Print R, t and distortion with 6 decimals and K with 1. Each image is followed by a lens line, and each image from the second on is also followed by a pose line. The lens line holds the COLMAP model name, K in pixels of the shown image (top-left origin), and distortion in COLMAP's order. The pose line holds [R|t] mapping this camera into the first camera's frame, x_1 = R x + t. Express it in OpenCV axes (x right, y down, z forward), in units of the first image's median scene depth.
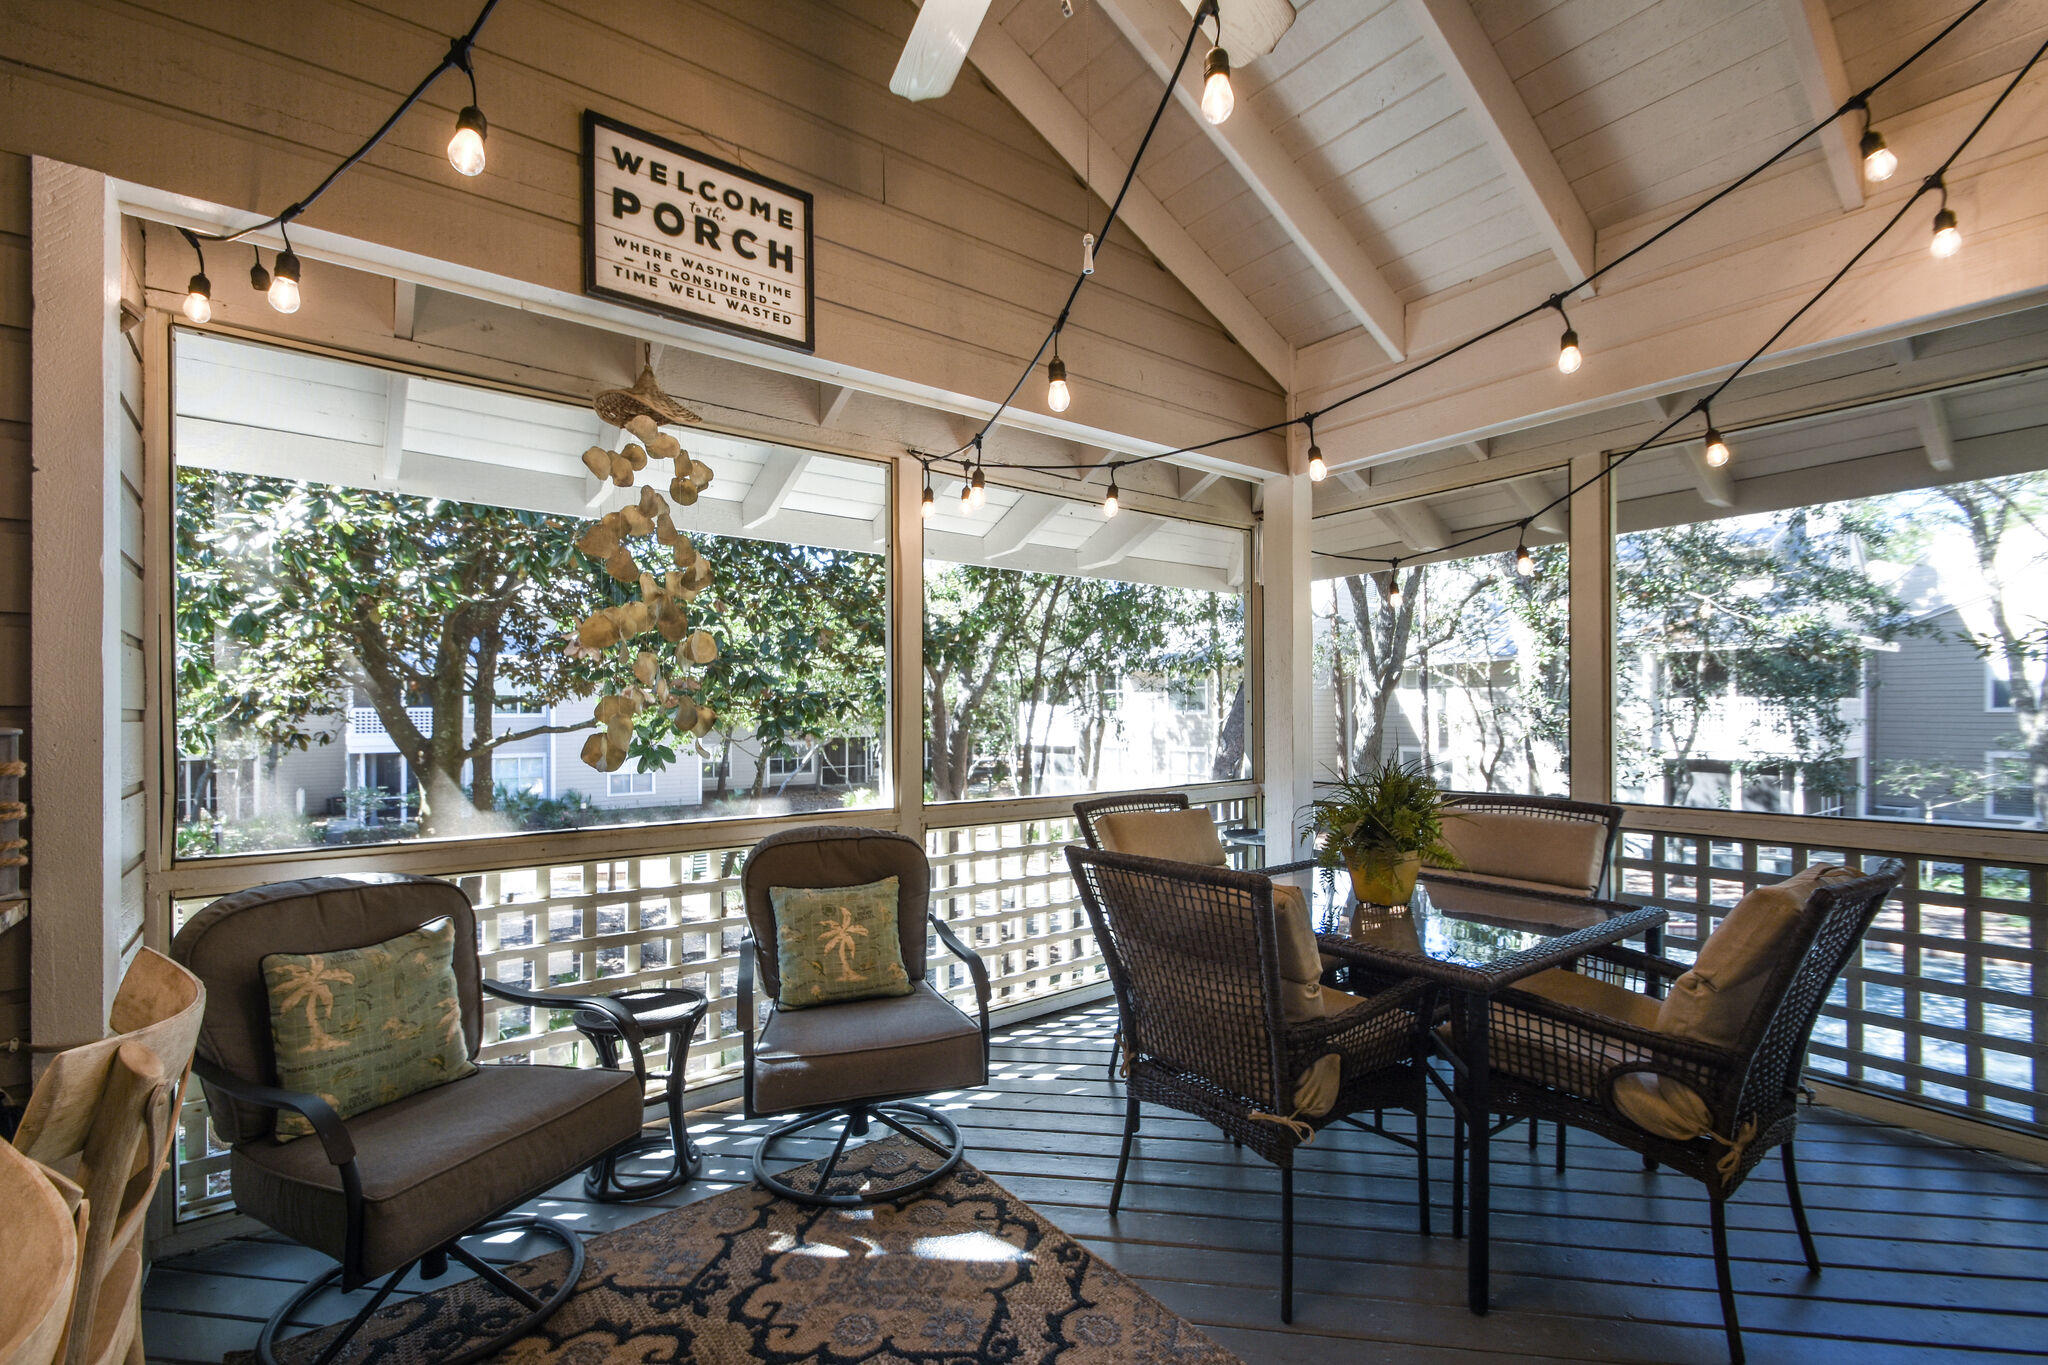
lens RADIAL K [[894.4, 0, 995.9], [0, 894.4, 716.7], [0, 0, 1]] dist [0.002865, -0.000161]
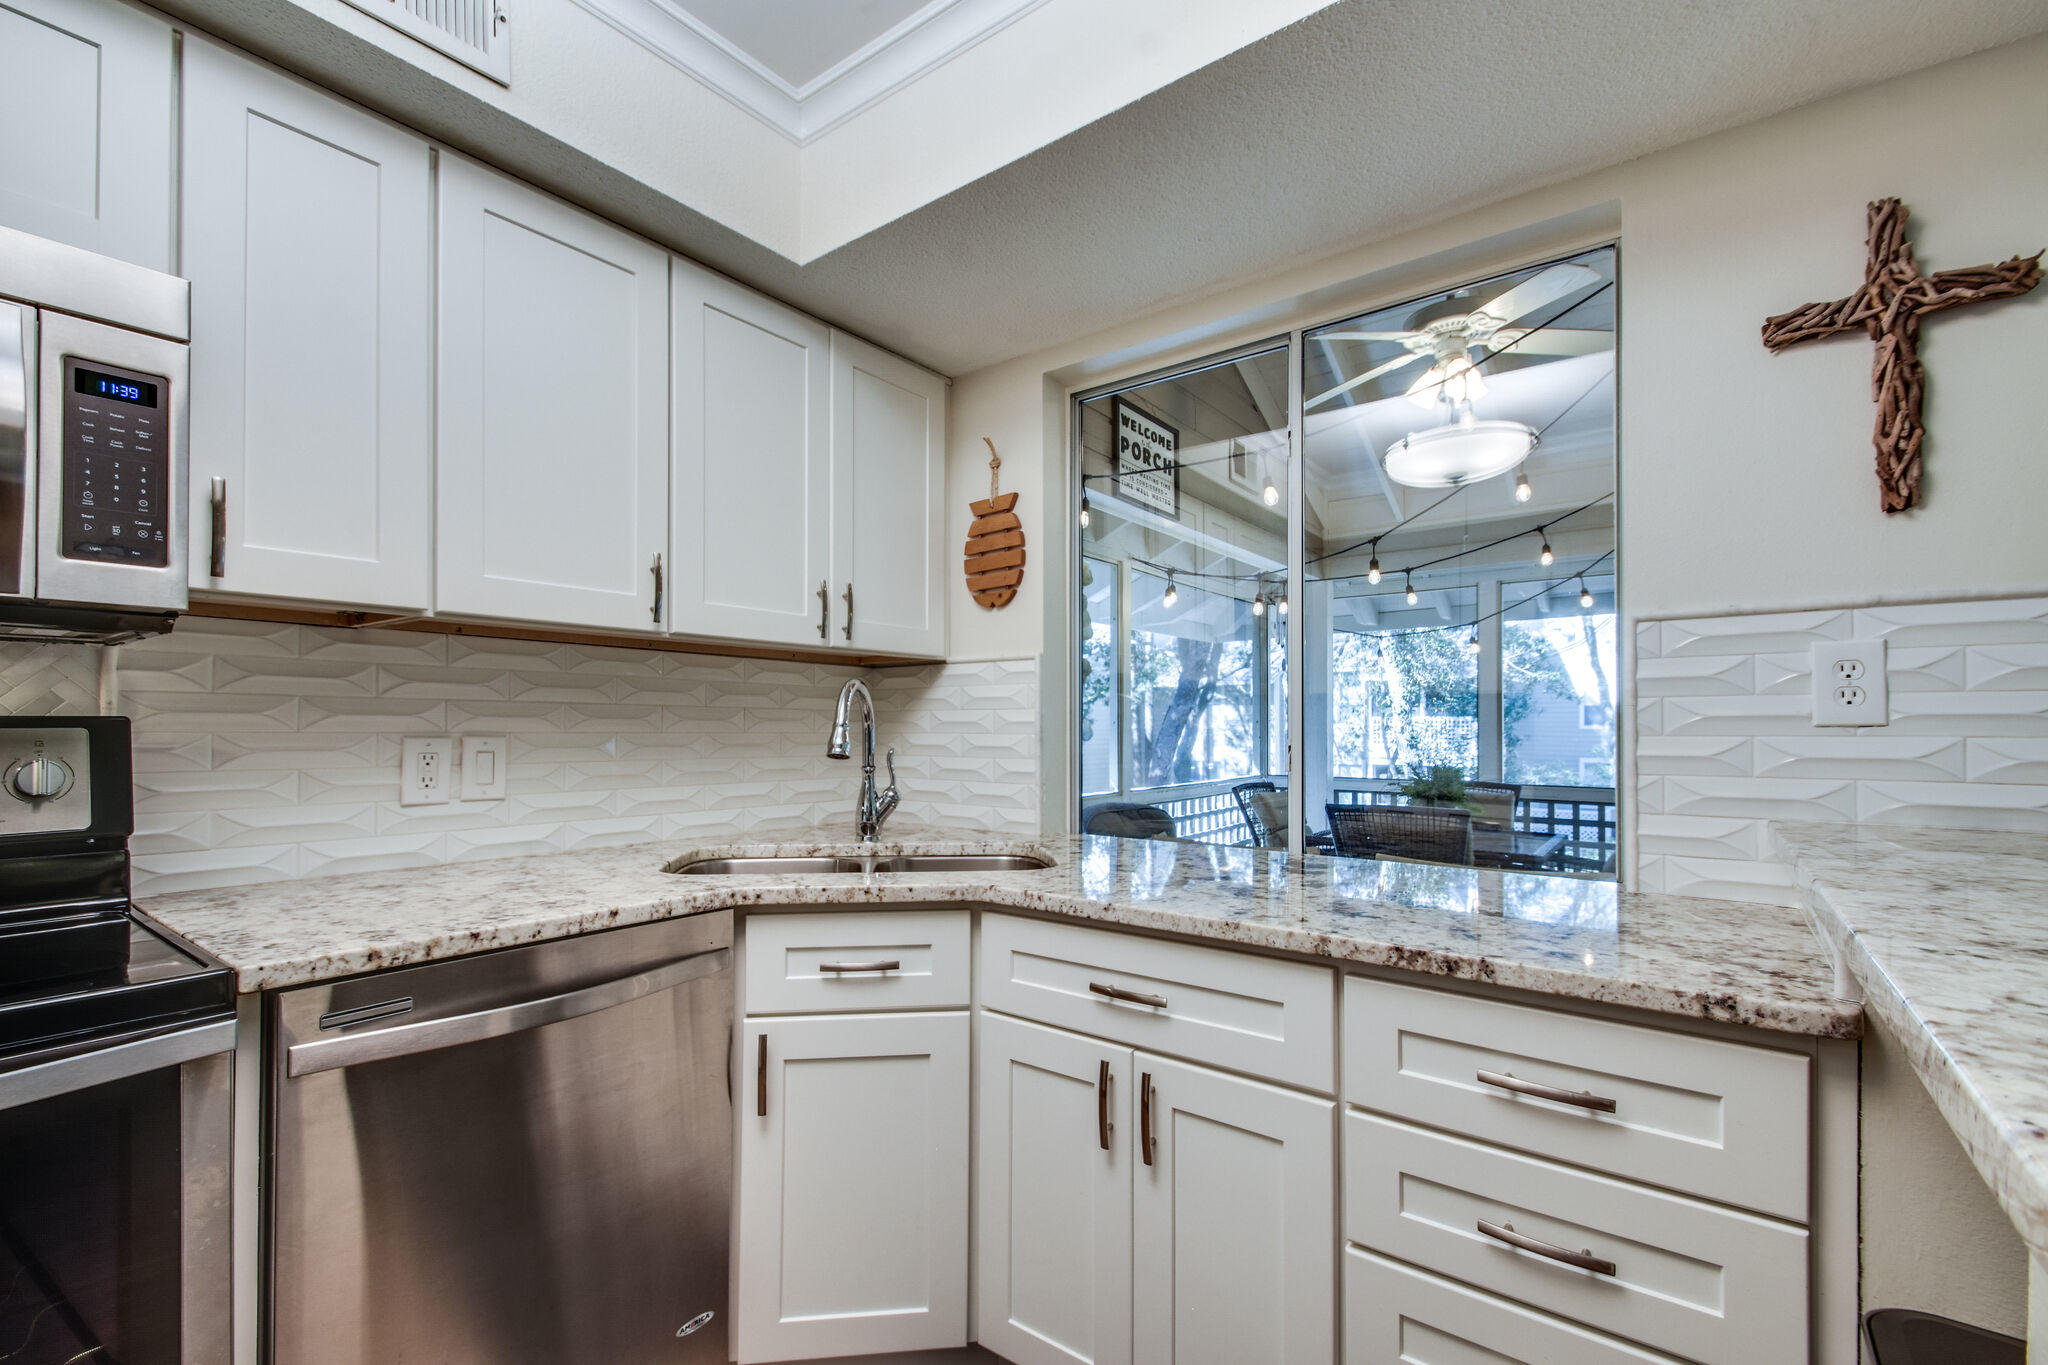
lens RADIAL K [[894.4, 0, 995.9], [0, 894.4, 716.7], [0, 0, 1]] dist [0.002865, -0.000161]
pose [[0.966826, 0.012264, 0.255140, -1.042304], [-0.009590, 0.999885, -0.011721, -0.002927], [-0.255255, 0.008885, 0.966833, -0.621830]]
